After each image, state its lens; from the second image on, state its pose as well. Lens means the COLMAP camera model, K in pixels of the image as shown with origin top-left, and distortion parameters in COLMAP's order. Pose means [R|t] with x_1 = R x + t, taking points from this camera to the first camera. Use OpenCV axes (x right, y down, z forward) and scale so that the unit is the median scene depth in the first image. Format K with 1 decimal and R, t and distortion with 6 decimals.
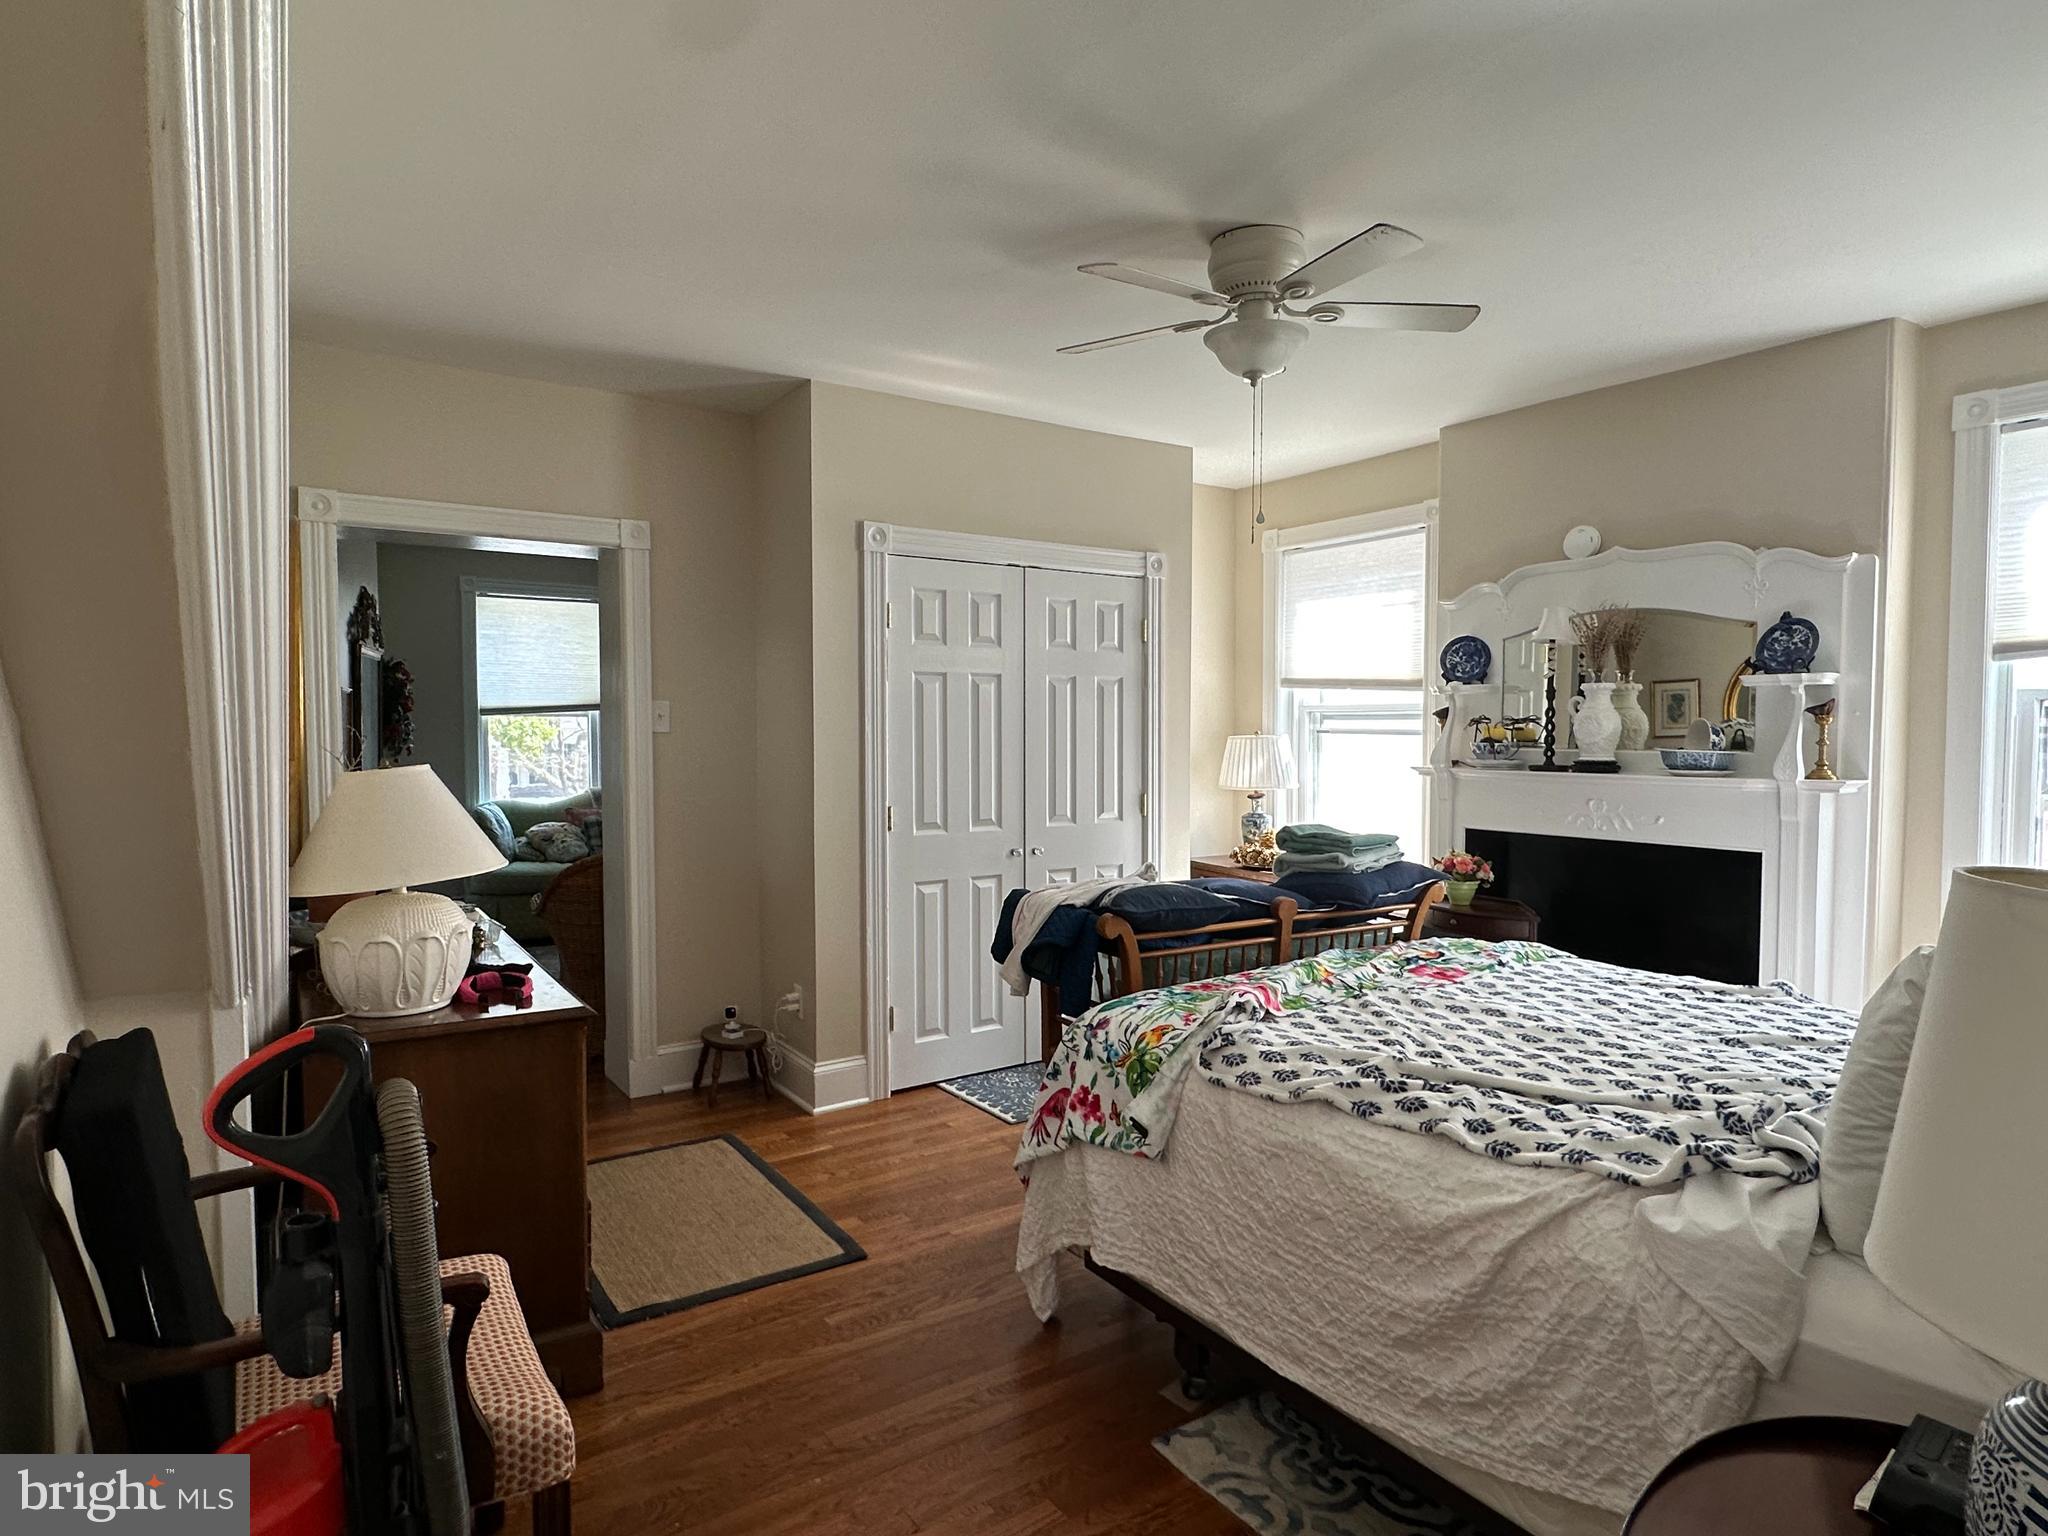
lens RADIAL K [[1141.8, 0, 1018.1], [0, 1141.8, 771.5], [0, 0, 1]] dist [-0.002161, -0.000297]
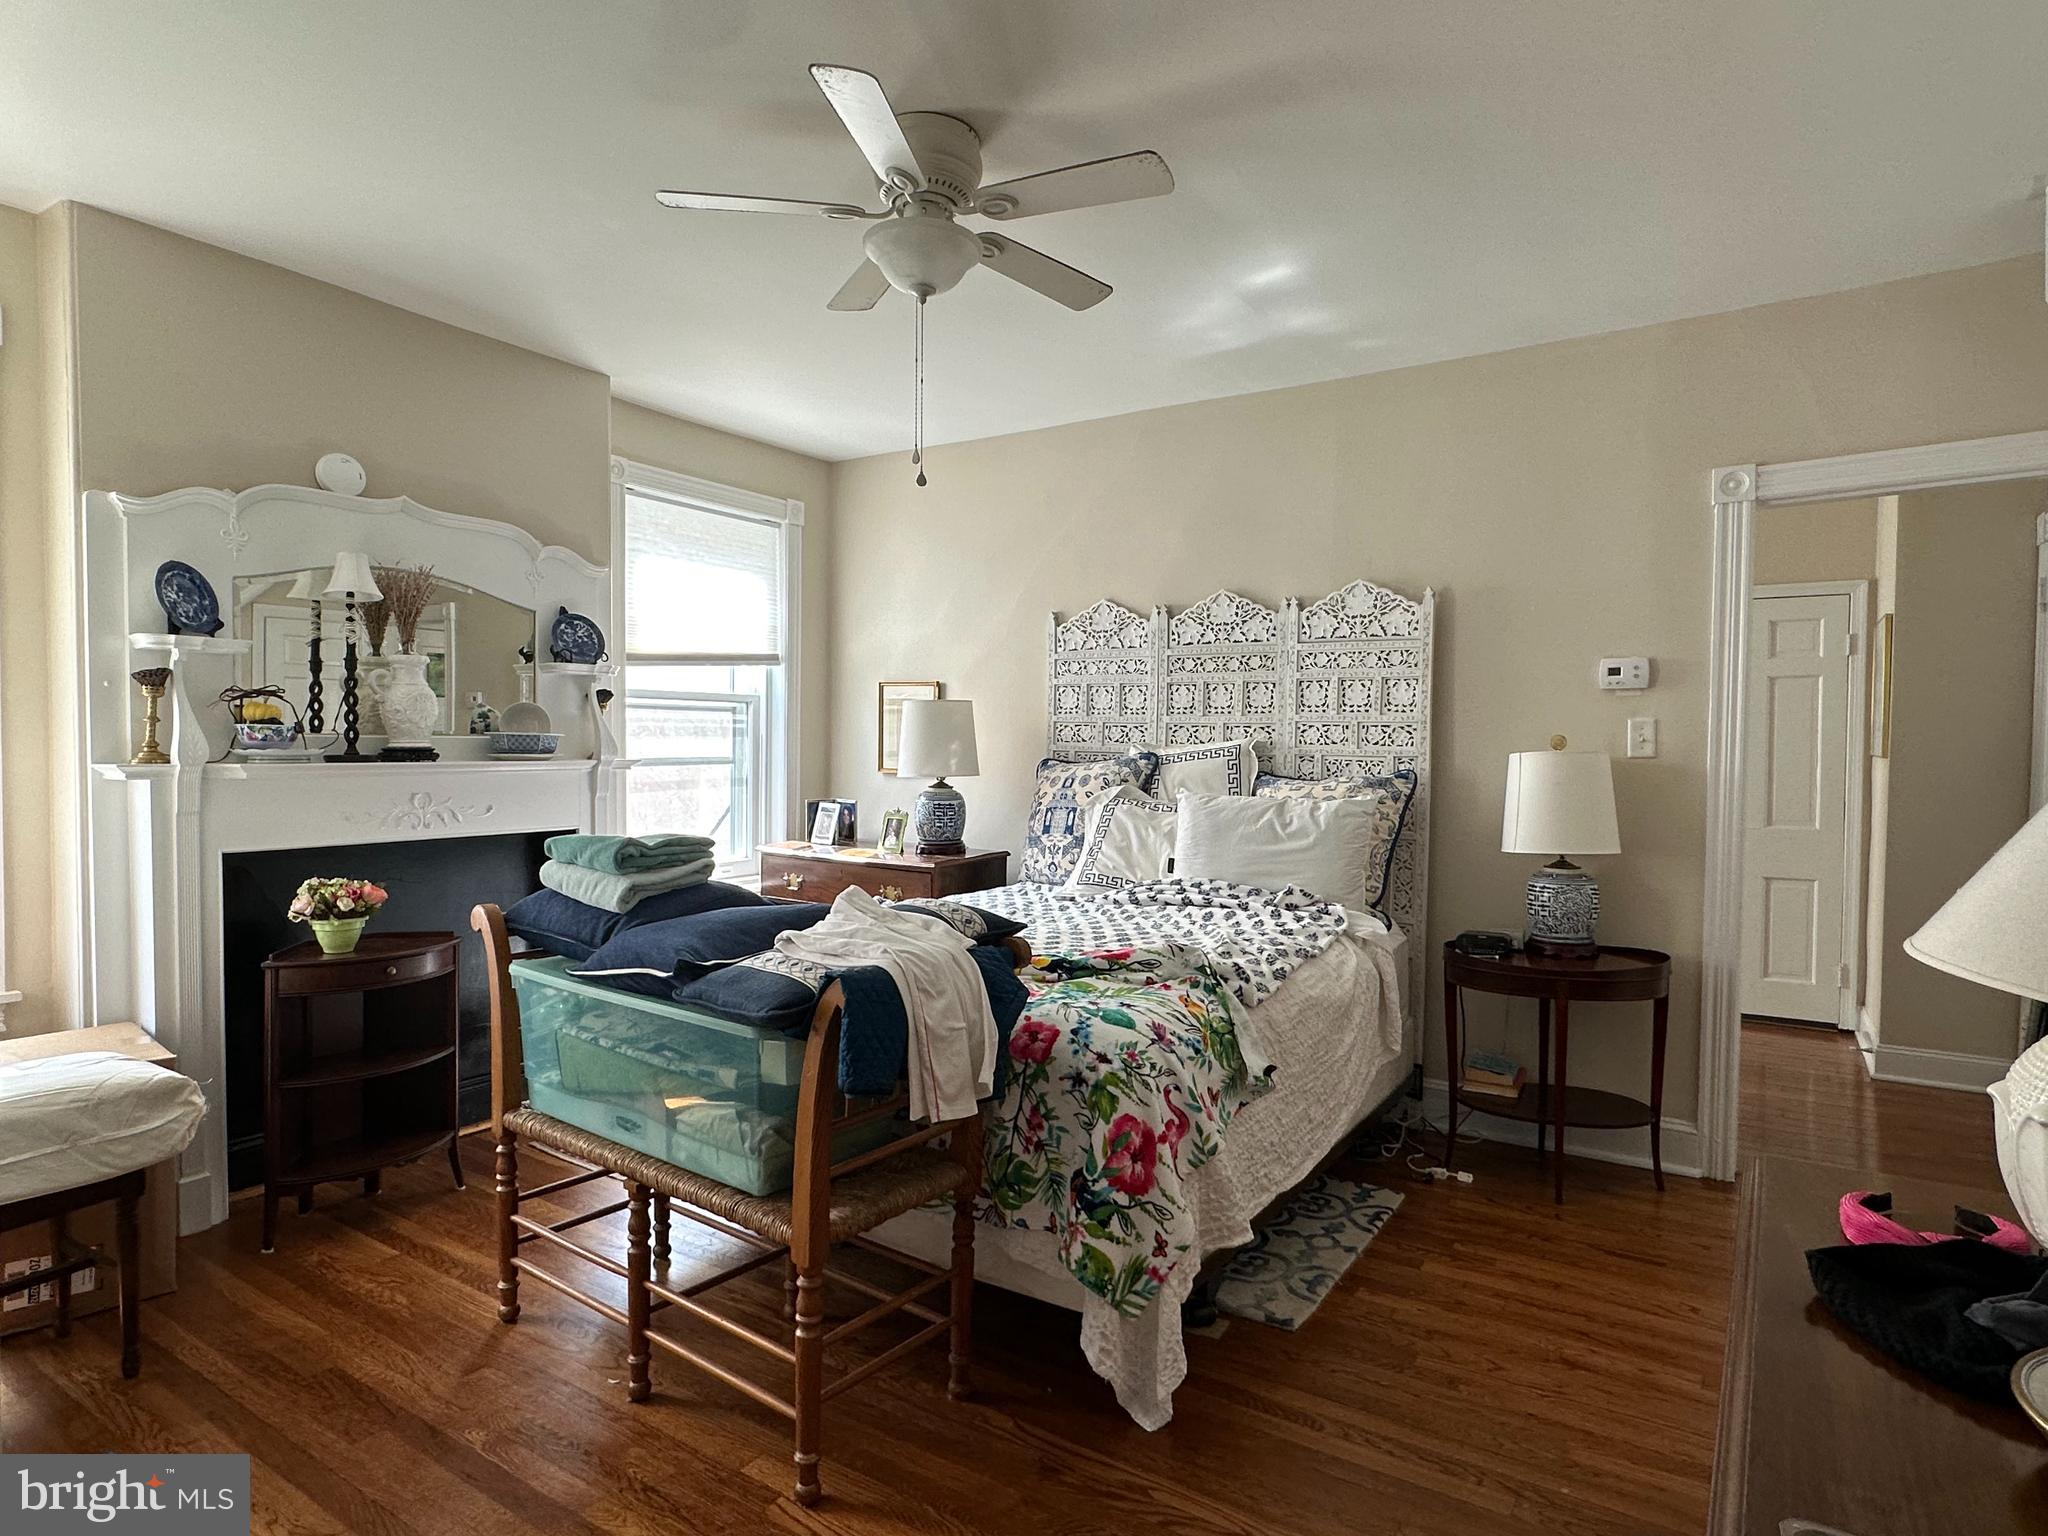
lens RADIAL K [[1141.8, 0, 1019.1], [0, 1141.8, 777.9], [0, 0, 1]] dist [-0.002161, -0.000297]
pose [[-0.380521, -0.029602, 0.924298, -0.434300], [0.026177, 0.998742, 0.042763, -0.010703], [-0.924402, 0.040468, -0.379267, 0.881659]]
